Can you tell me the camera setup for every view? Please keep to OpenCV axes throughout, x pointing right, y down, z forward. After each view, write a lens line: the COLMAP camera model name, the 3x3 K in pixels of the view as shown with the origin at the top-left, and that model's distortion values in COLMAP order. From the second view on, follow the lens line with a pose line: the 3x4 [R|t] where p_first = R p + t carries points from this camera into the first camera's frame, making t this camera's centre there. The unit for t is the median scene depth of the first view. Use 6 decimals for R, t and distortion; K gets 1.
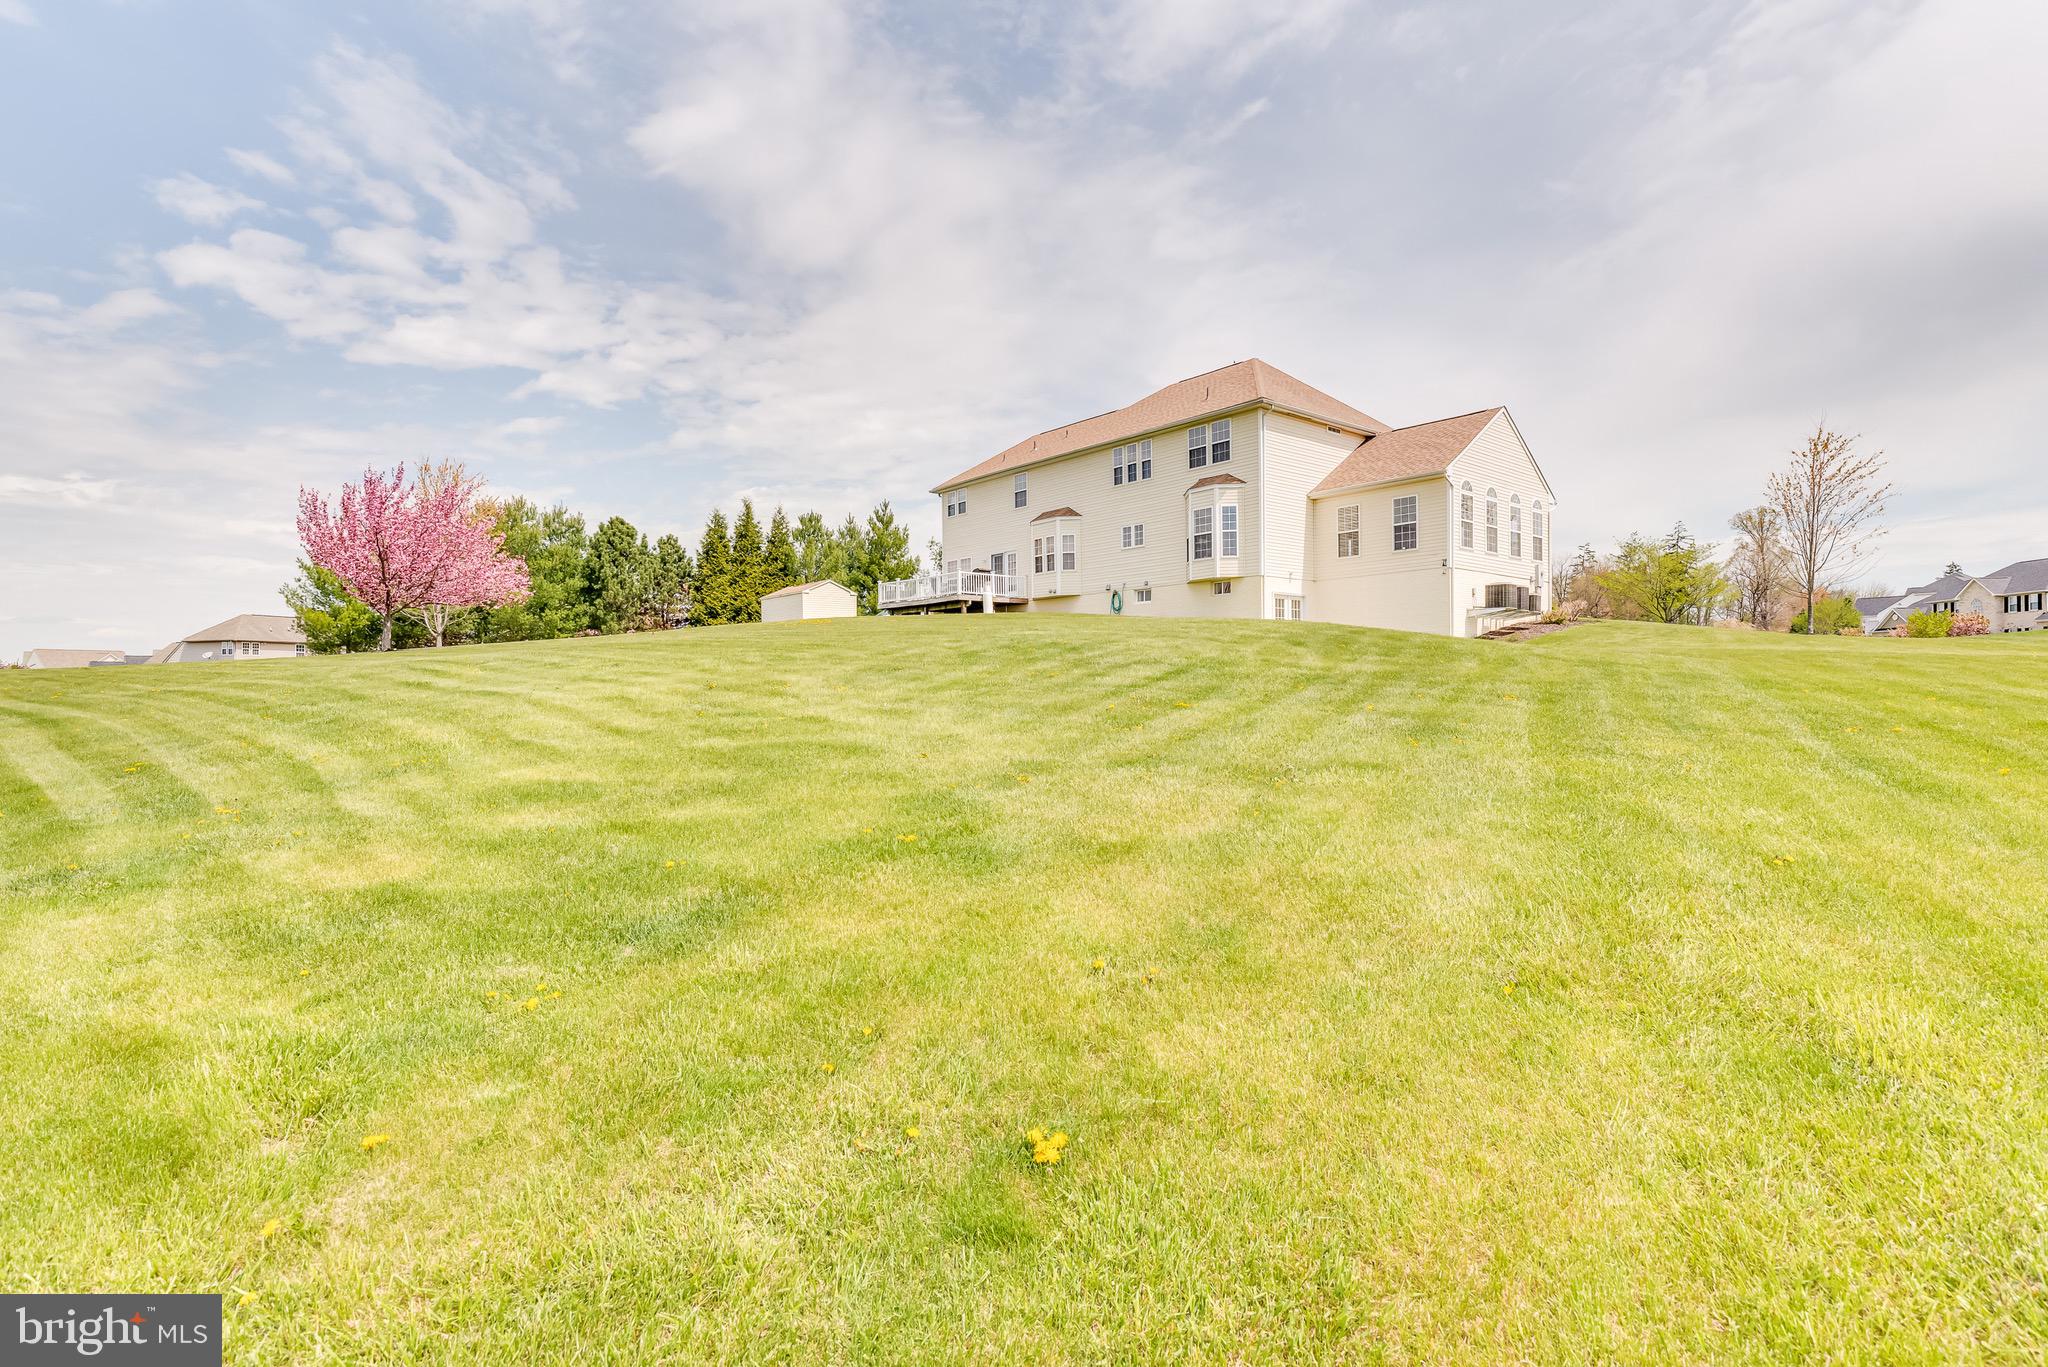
lens RADIAL K [[1021.4, 0, 1004.8], [0, 1021.4, 695.2], [0, 0, 1]] dist [-0.002928, 0.000463]
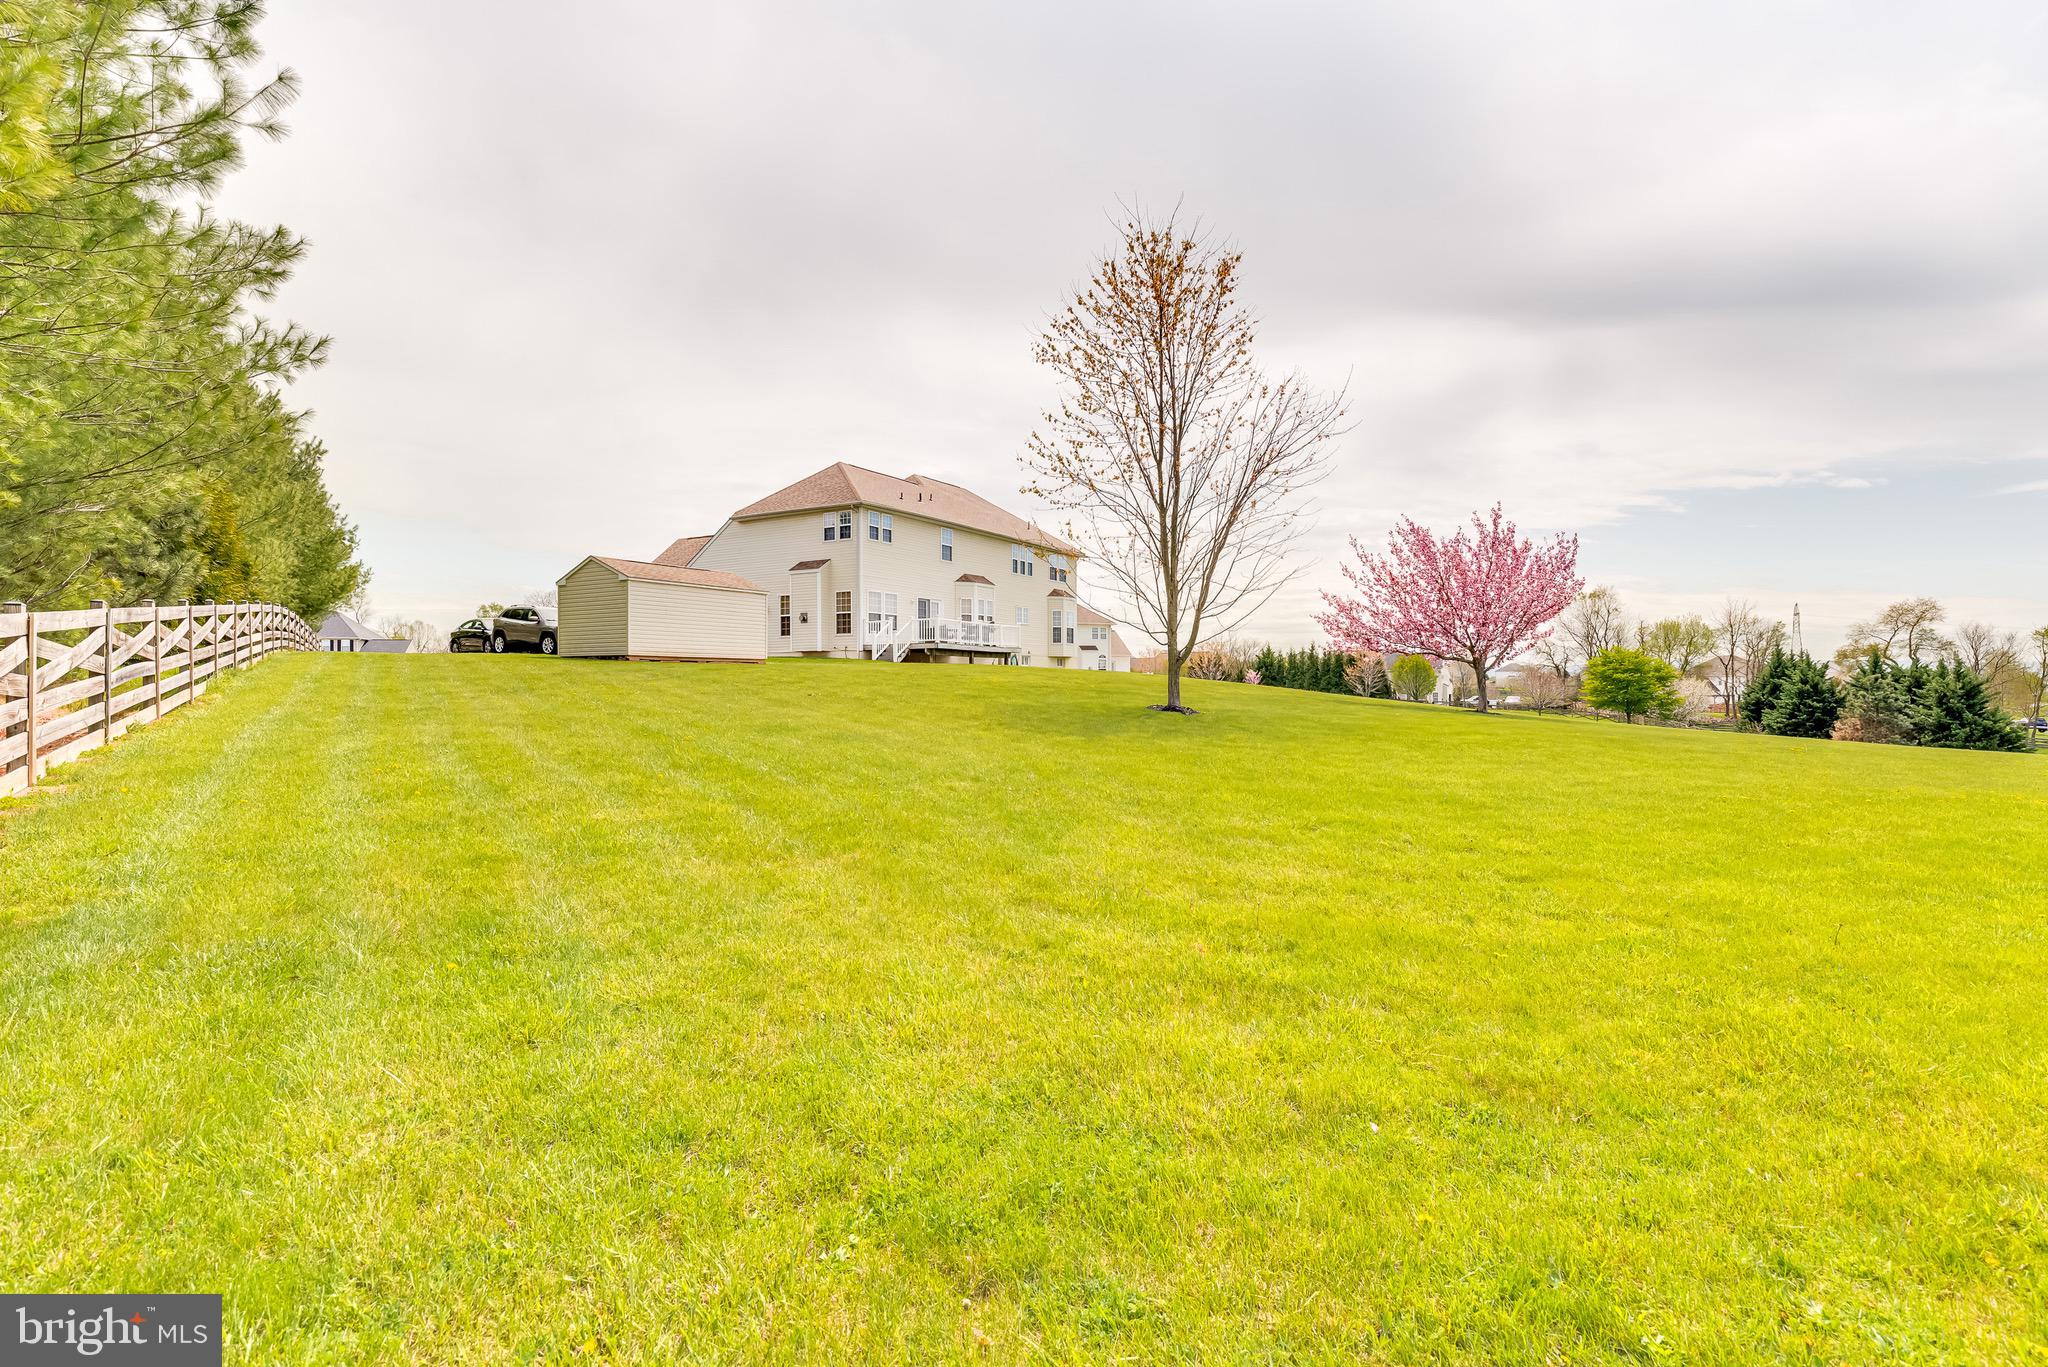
lens RADIAL K [[963.9, 0, 1017.6], [0, 963.9, 689.7], [0, 0, 1]] dist [-0.005931, -0.000297]
pose [[-0.325988, 0.012798, 0.945287, -1.087860], [0.013713, 0.999867, -0.008808, -0.047541], [-0.945274, 0.010092, -0.326120, 1.445501]]
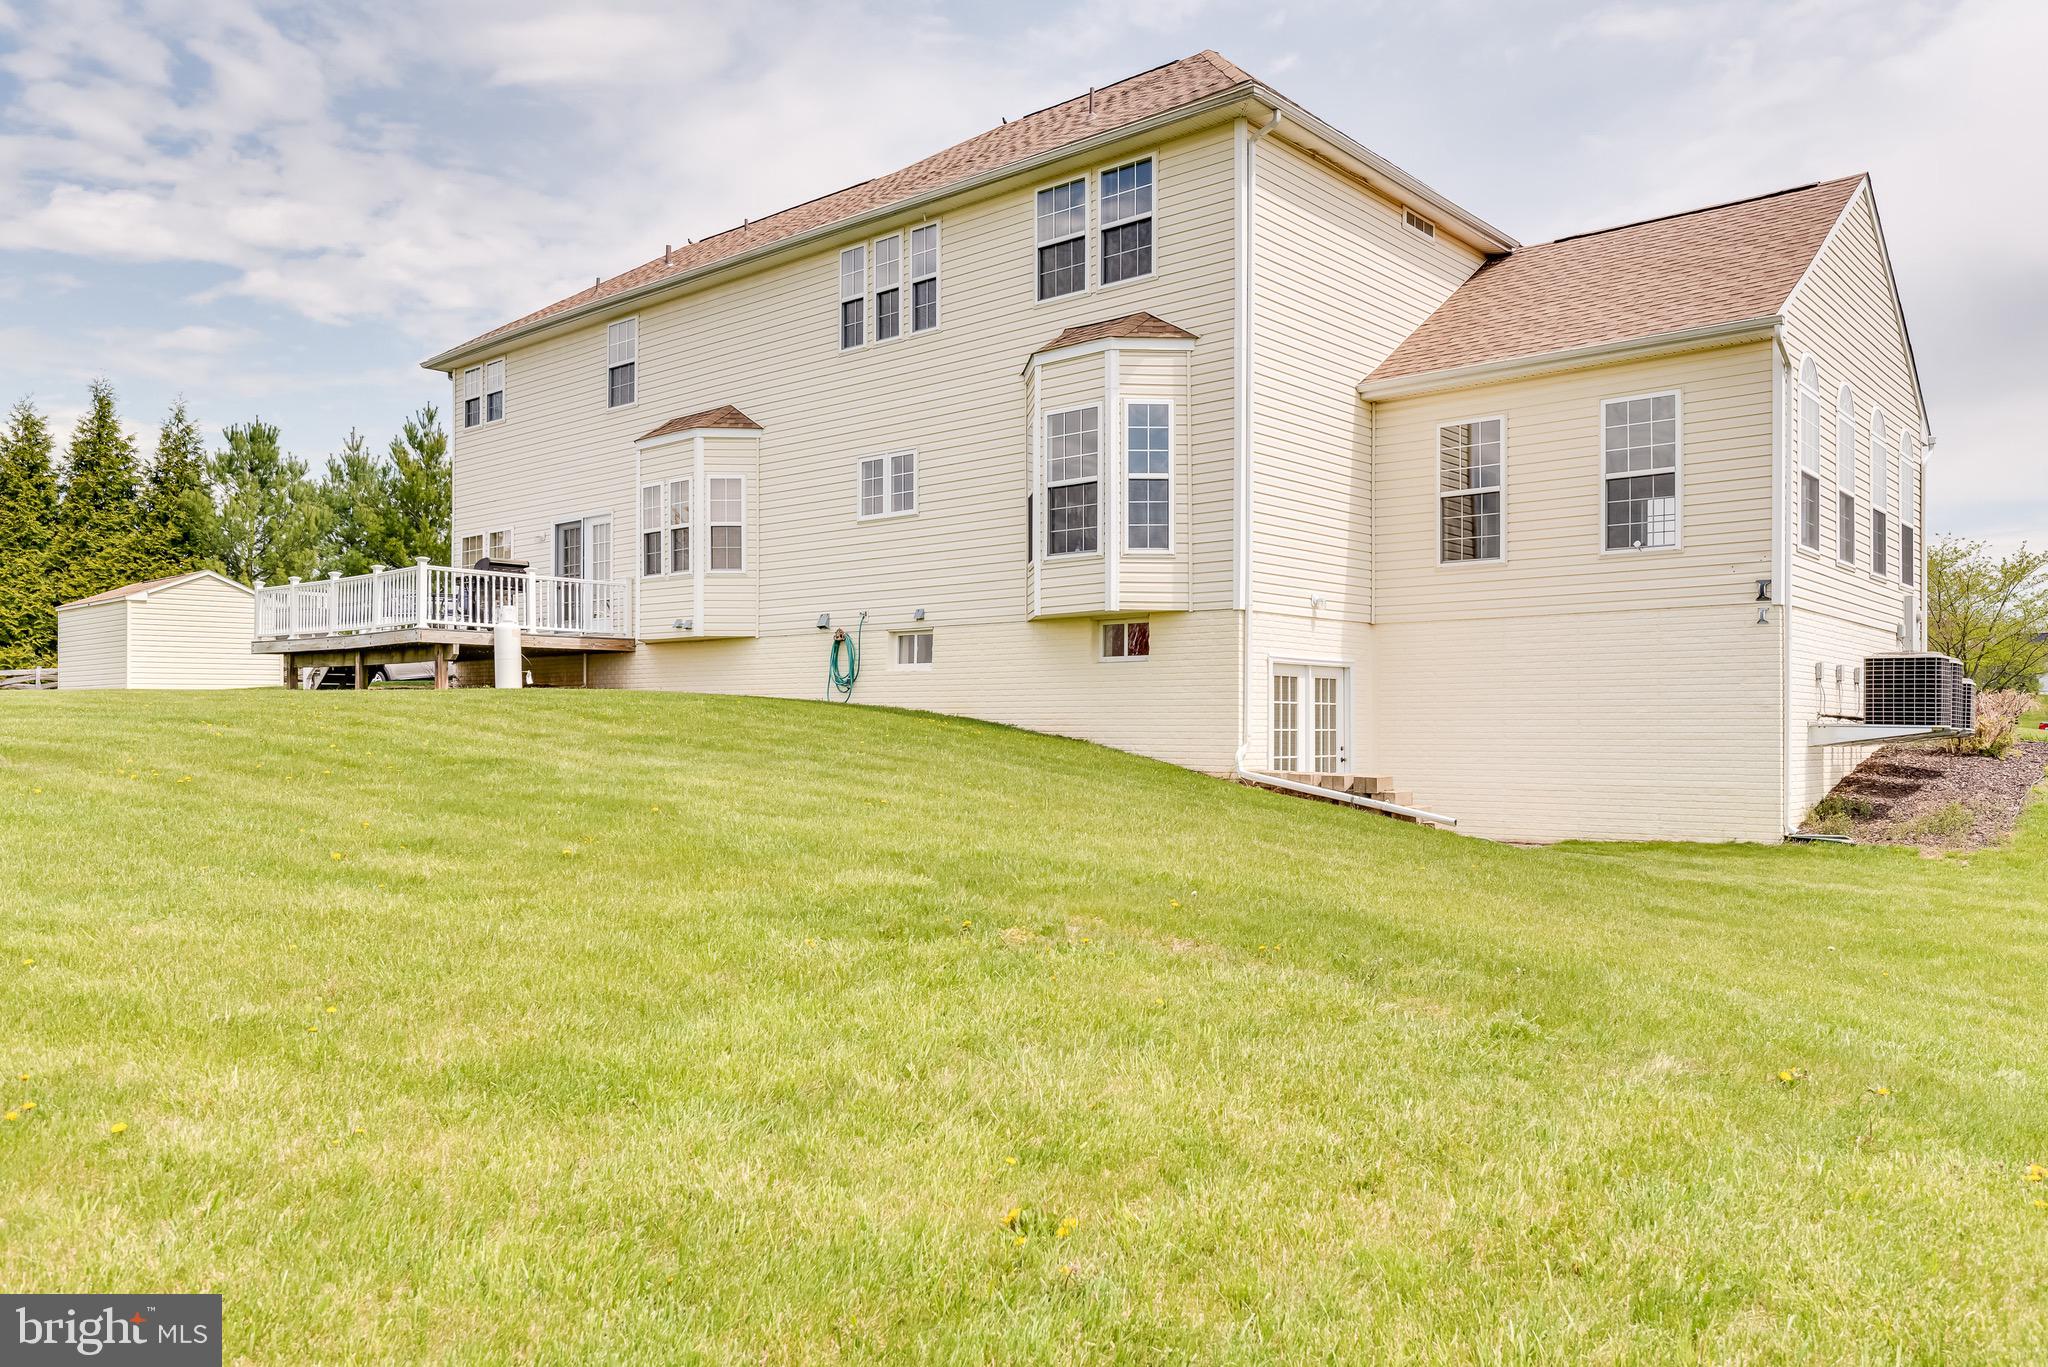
lens RADIAL K [[1502.1, 0, 1021.7], [0, 1502.1, 725.5], [0, 0, 1]] dist [0.006540, 0.001889]
pose [[0.988029, 0.015173, 0.153519, 0.093261], [-0.013651, 0.999847, -0.010970, -0.065249], [-0.153662, 0.008743, 0.988085, 0.466754]]
